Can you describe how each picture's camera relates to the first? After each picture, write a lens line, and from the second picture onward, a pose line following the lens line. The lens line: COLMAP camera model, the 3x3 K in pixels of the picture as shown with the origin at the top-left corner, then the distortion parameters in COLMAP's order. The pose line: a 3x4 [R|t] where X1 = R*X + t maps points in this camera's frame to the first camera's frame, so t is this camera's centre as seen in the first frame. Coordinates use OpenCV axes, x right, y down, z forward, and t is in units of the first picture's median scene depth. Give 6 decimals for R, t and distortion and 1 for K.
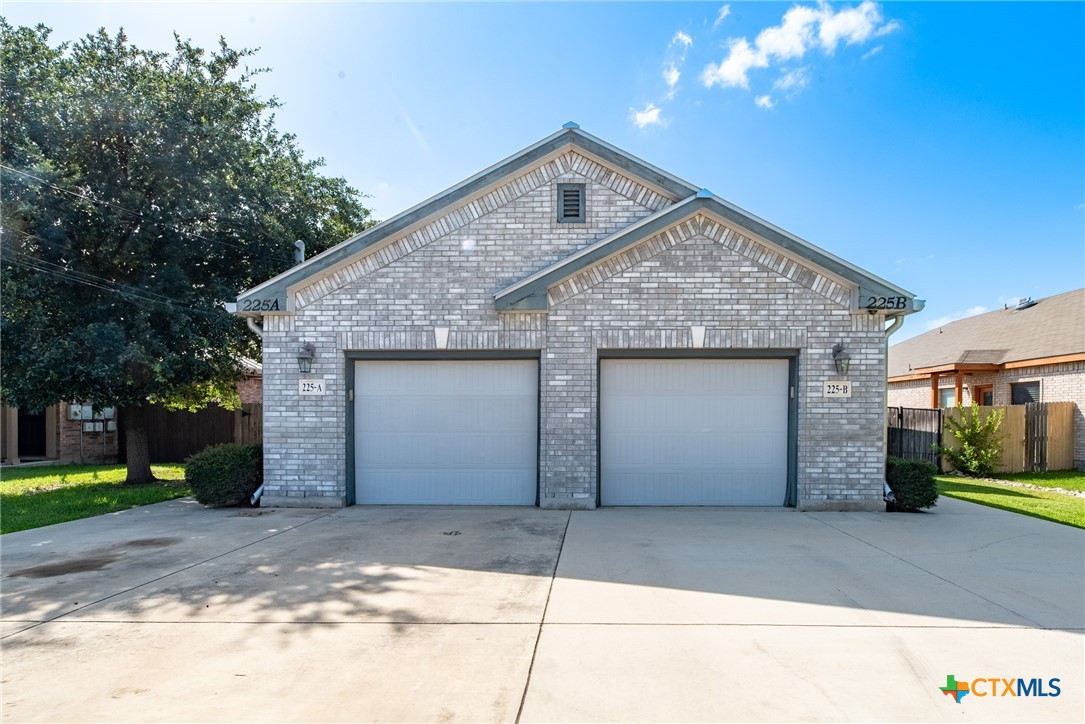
lens RADIAL K [[540.0, 0, 542.5], [0, 540.0, 362.0], [0, 0, 1]] dist [-0.000861, 0.000020]
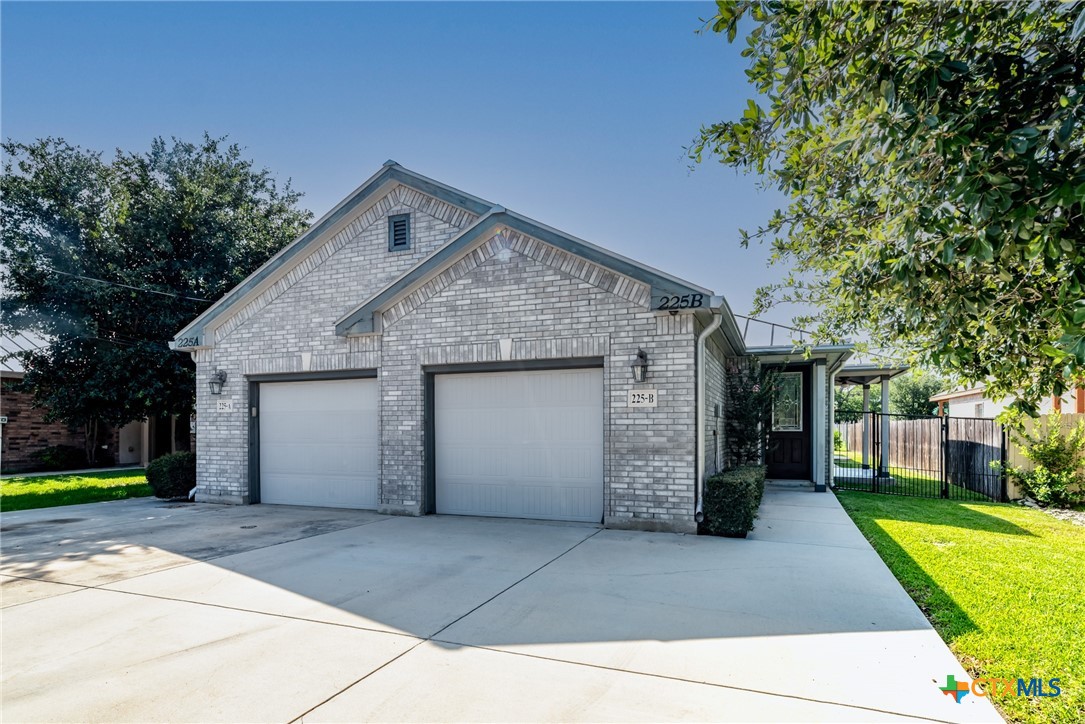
lens RADIAL K [[555.3, 0, 542.7], [0, 555.3, 363.9], [0, 0, 1]] dist [-0.000377, -0.000167]
pose [[0.942673, -0.042569, -0.330992, 0.692869], [0.036415, 0.999030, -0.024774, 0.008572], [0.331725, 0.011301, 0.943308, 0.043280]]
